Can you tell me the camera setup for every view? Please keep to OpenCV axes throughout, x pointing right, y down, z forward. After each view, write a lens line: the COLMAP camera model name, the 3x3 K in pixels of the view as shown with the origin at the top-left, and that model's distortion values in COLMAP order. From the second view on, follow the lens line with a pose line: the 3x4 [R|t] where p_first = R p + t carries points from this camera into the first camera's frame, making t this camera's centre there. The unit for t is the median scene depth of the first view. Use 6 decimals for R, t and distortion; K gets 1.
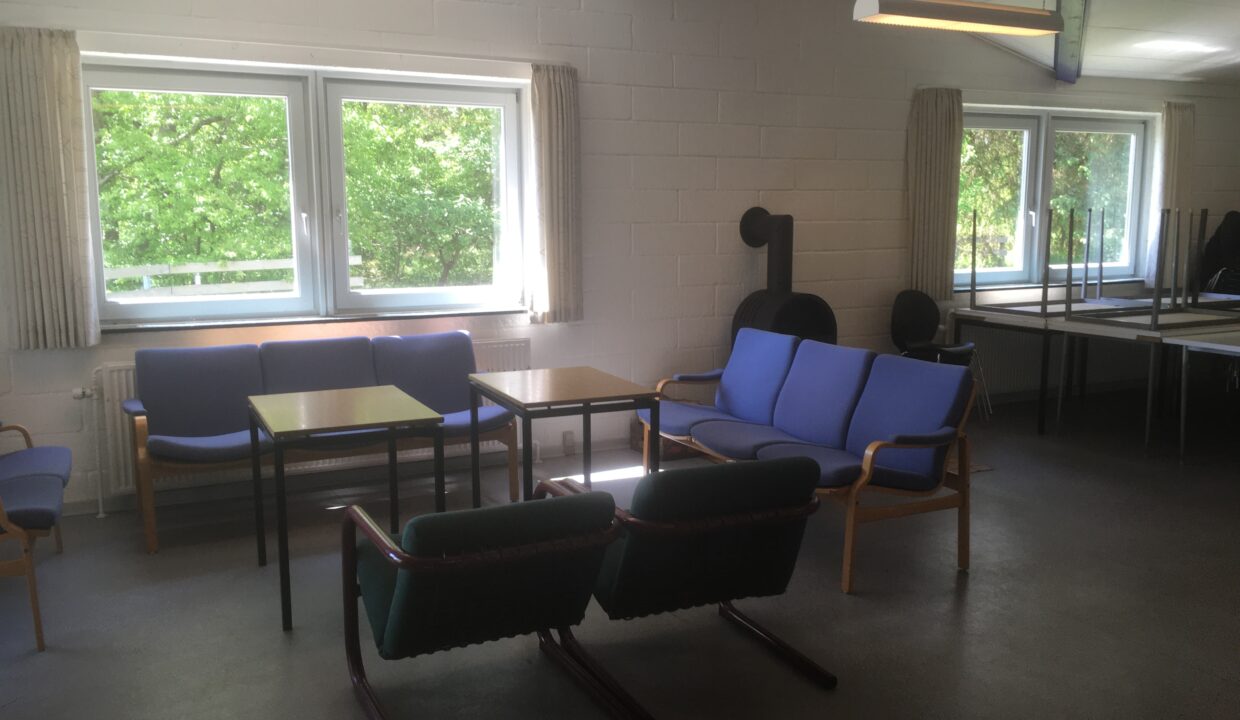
lens RADIAL K [[1064.7, 0, 620.0], [0, 1064.7, 360.0], [0, 0, 1]] dist [0.084427, -0.121258]
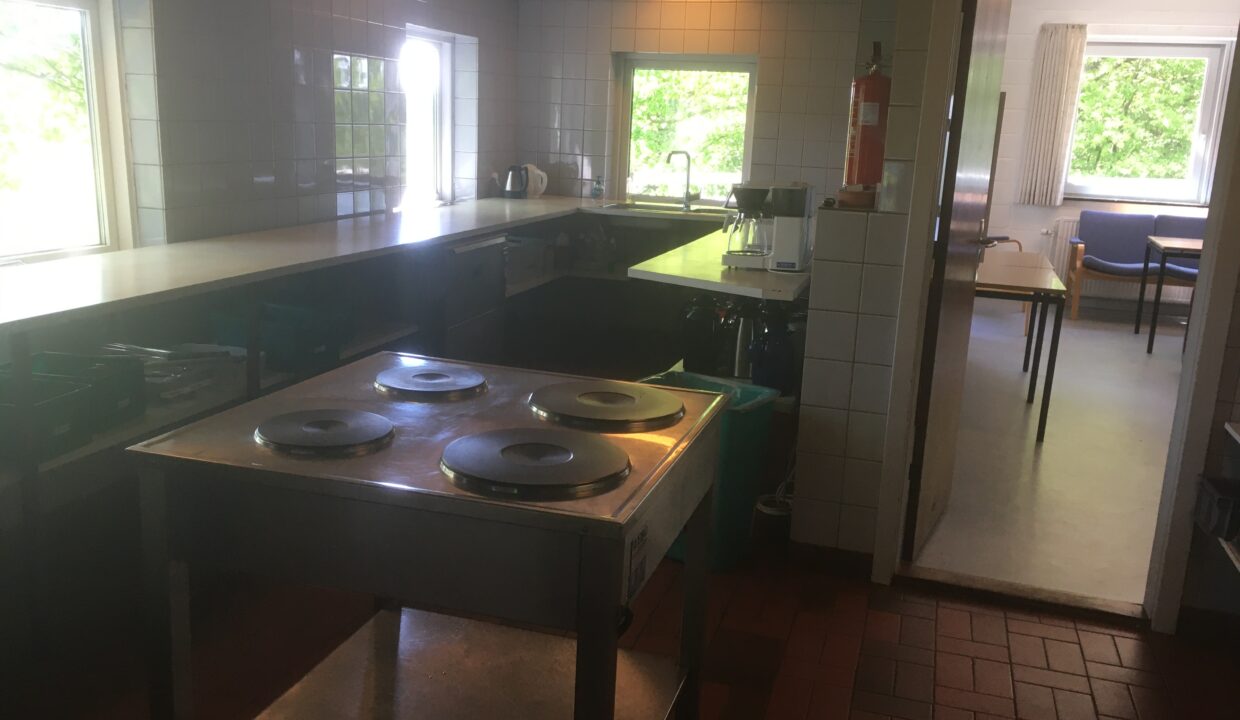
lens RADIAL K [[1064.7, 0, 620.0], [0, 1064.7, 360.0], [0, 0, 1]] dist [0.084427, -0.121258]
pose [[0.721471, 0.192486, -0.665153, 0.206641], [-0.148115, 0.981253, 0.123305, 0.118854], [0.676419, 0.009558, 0.736455, -0.749392]]
